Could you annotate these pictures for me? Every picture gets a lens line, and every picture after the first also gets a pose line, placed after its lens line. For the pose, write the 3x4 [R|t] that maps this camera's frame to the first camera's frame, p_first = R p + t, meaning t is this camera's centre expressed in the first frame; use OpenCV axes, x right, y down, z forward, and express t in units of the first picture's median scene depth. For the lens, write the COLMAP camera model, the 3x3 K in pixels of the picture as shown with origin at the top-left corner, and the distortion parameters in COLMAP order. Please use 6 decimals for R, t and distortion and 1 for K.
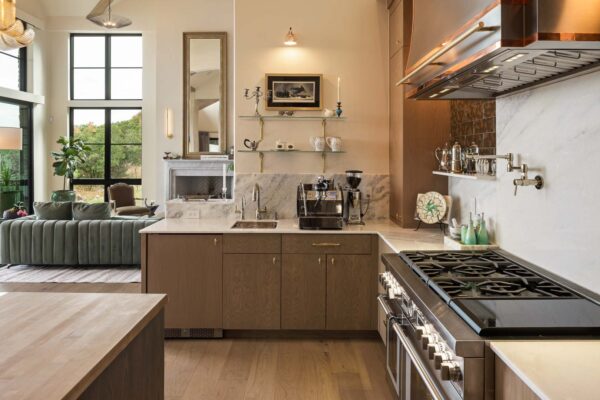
lens RADIAL K [[412.4, 0, 304.1], [0, 412.4, 153.8], [0, 0, 1]] dist [-0.003282, -0.008732]
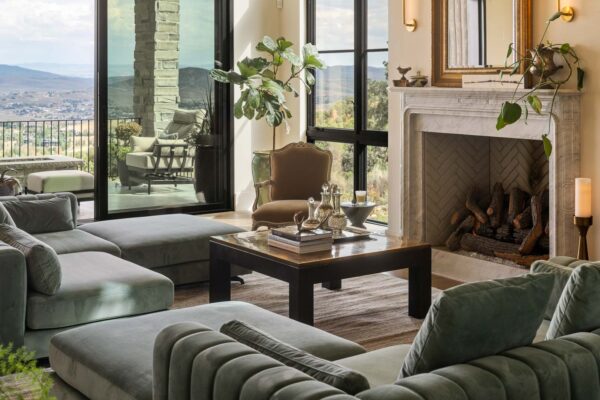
lens RADIAL K [[843.5, 0, 300.8], [0, 843.5, 197.9], [0, 0, 1]] dist [0.004201, 0.000000]
pose [[0.580347, 0.111817, -0.806656, 0.243966], [0.011484, 0.989307, 0.145398, 0.001048], [0.814288, -0.093645, 0.572857, 0.477550]]
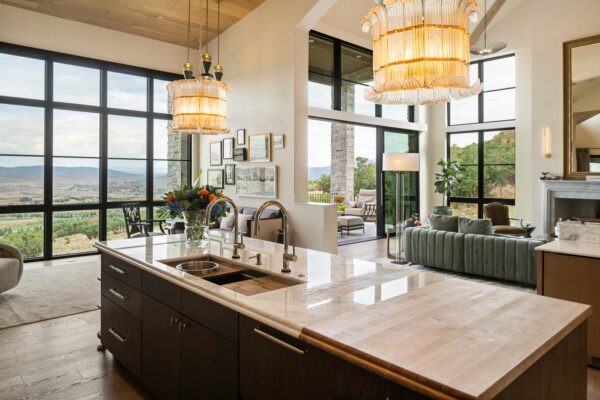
lens RADIAL K [[412.4, 0, 301.9], [0, 412.4, 173.7], [0, 0, 1]] dist [-0.003282, -0.008732]
pose [[0.675782, -0.001306, -0.737101, -0.011069], [0.000649, 0.999999, -0.001177, -0.000082], [0.737102, 0.000317, 0.675782, -0.053671]]
